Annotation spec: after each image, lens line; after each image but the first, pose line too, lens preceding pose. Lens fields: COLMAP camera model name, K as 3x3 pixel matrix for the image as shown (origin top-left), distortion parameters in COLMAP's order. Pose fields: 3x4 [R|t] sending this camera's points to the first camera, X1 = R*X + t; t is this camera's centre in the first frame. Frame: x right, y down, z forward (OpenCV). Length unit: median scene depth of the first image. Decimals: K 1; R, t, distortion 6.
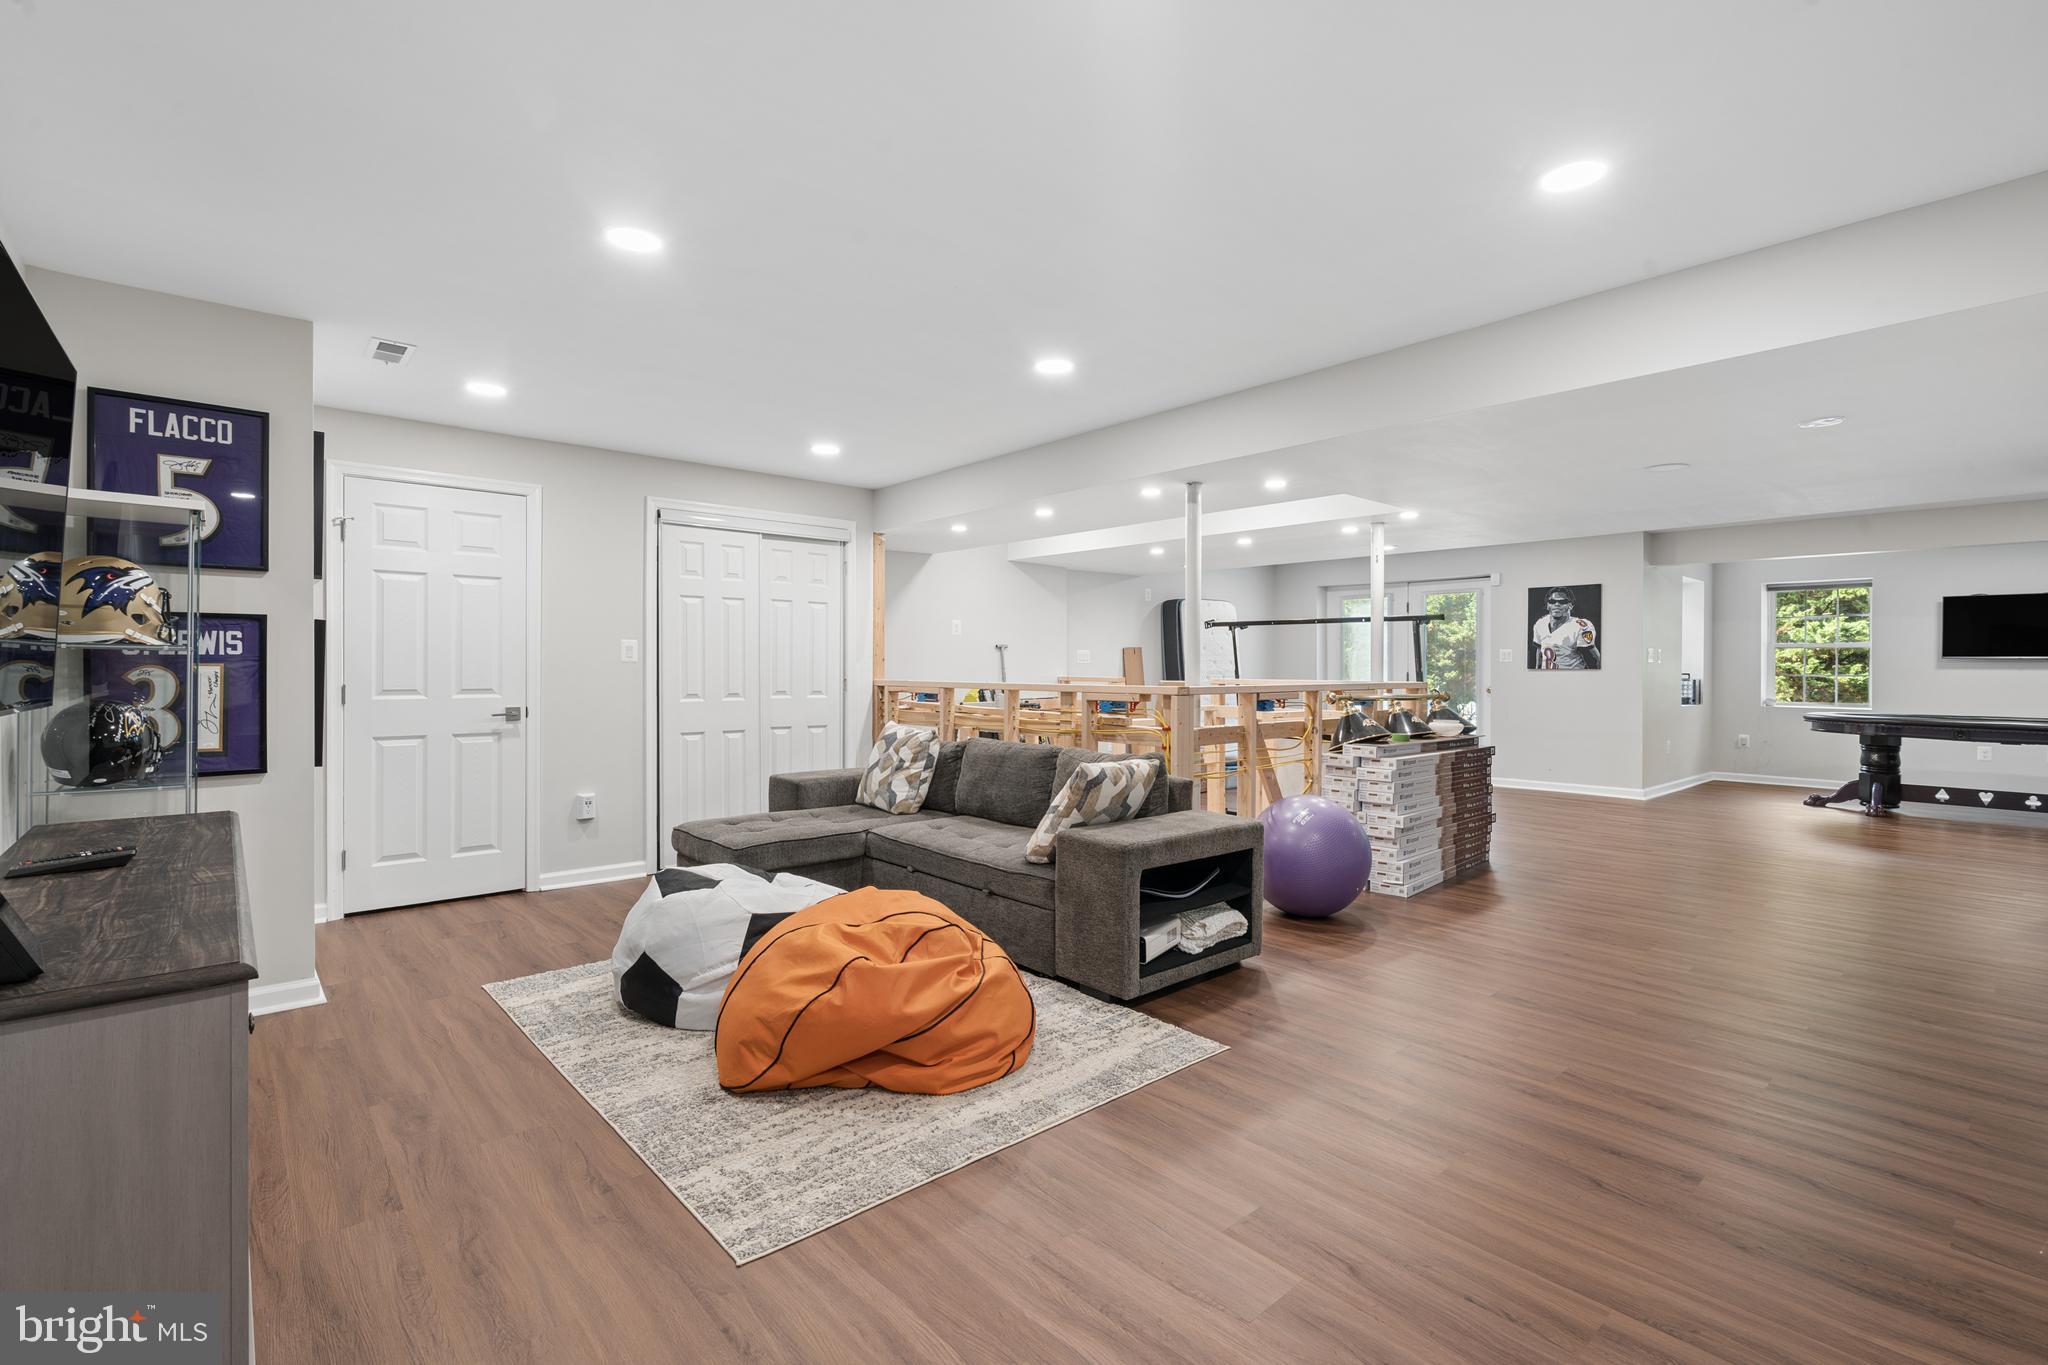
lens RADIAL K [[925.3, 0, 1032.7], [0, 925.3, 666.8], [0, 0, 1]] dist [-0.005744, 0.000260]
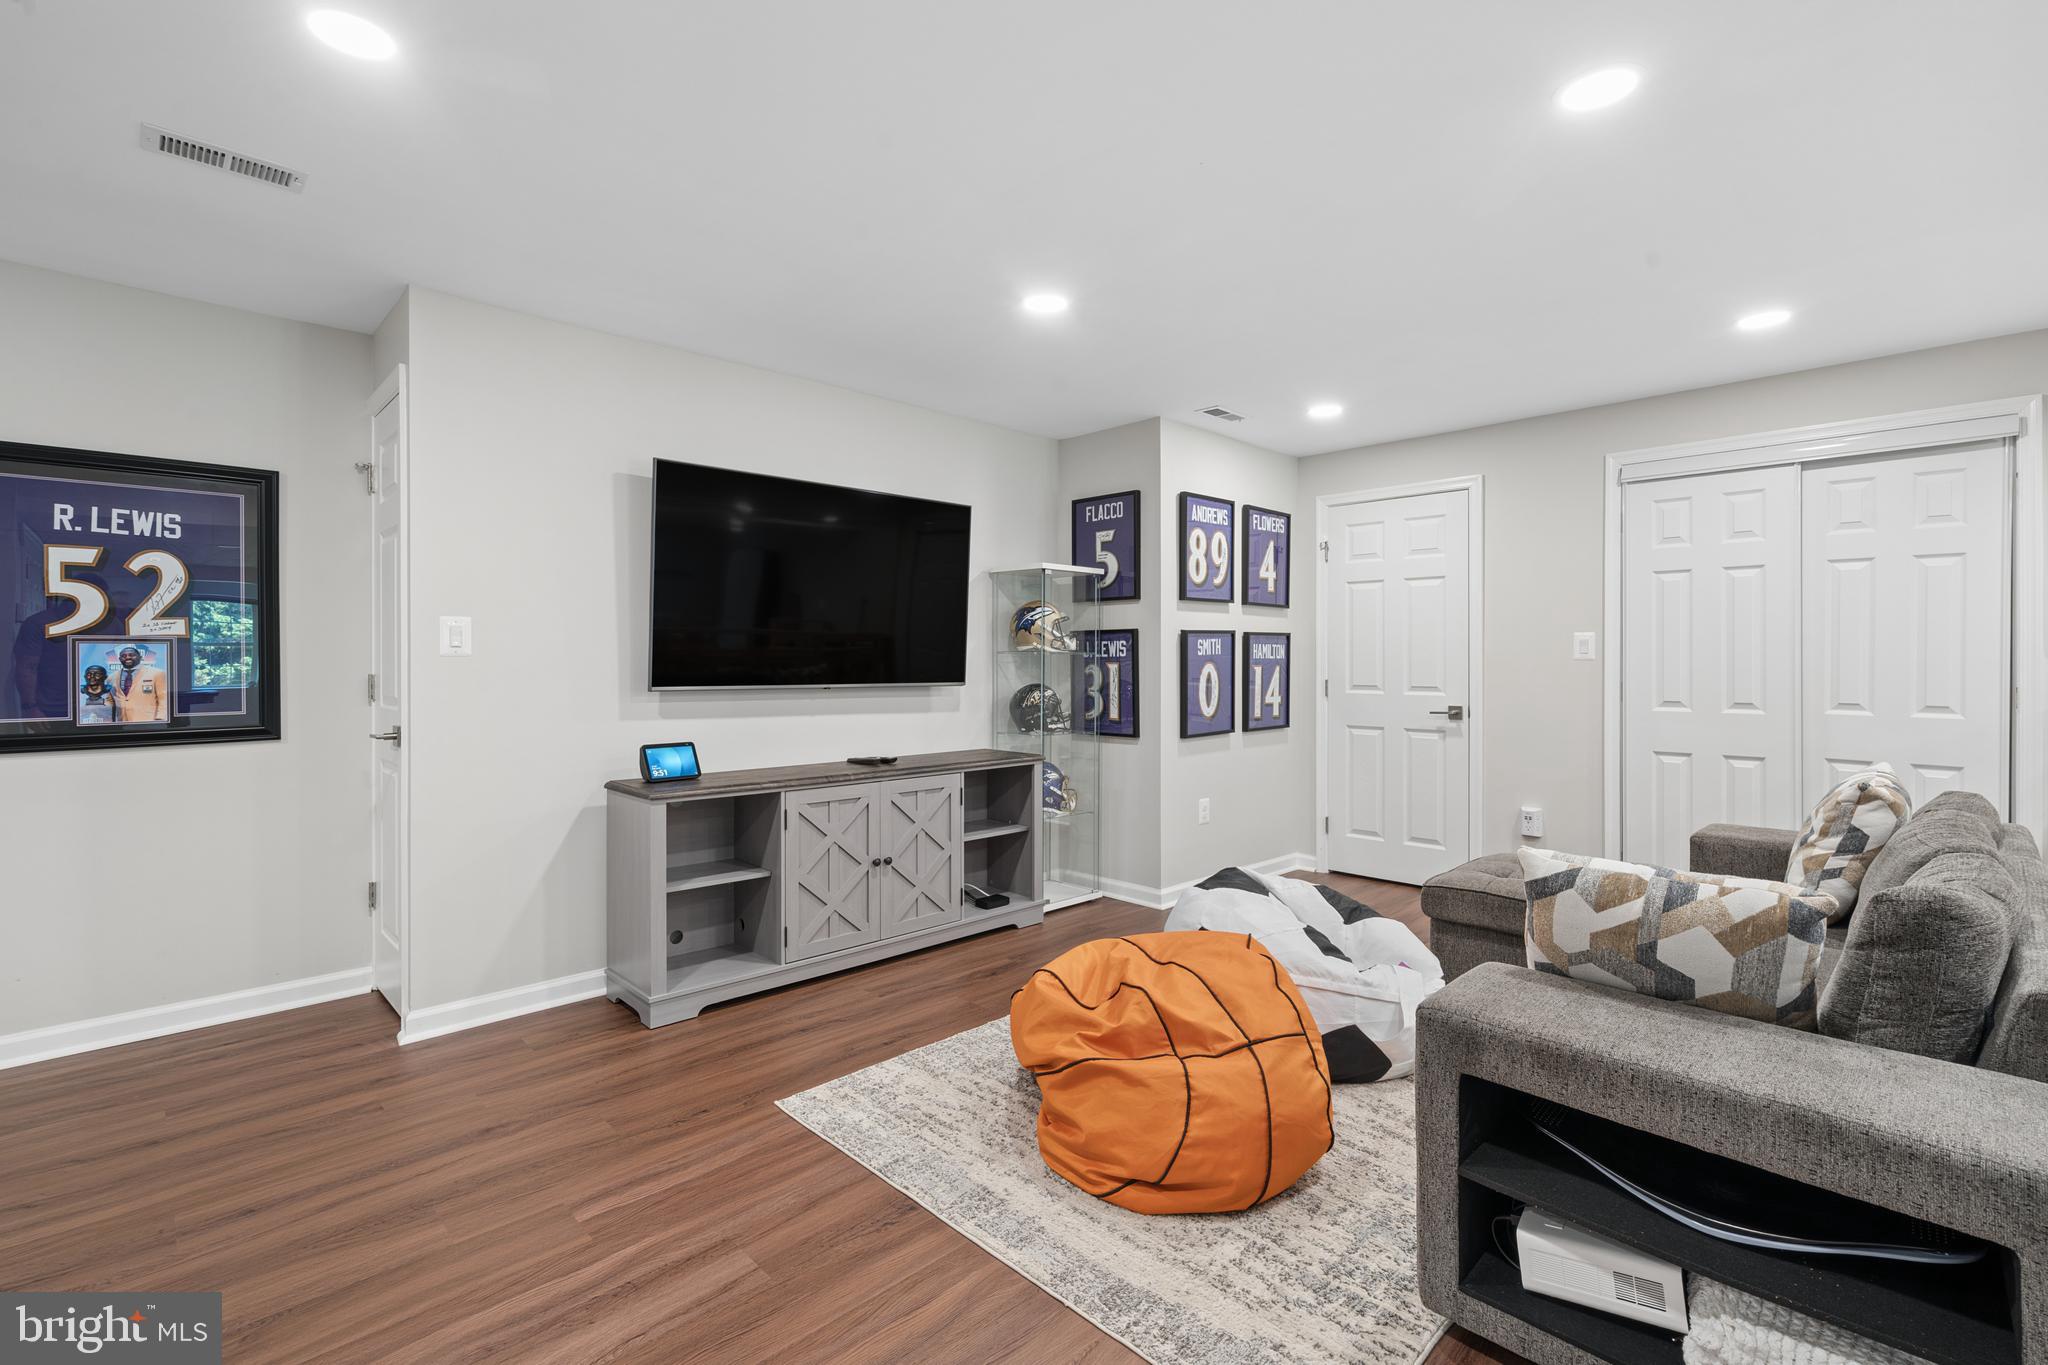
lens RADIAL K [[925.3, 0, 1032.7], [0, 925.3, 666.8], [0, 0, 1]] dist [-0.005744, 0.000260]
pose [[0.043733, 0.000887, -0.999043, 0.633461], [-0.000933, 0.999999, 0.000847, 0.002301], [0.999043, 0.000895, 0.043734, 0.790958]]
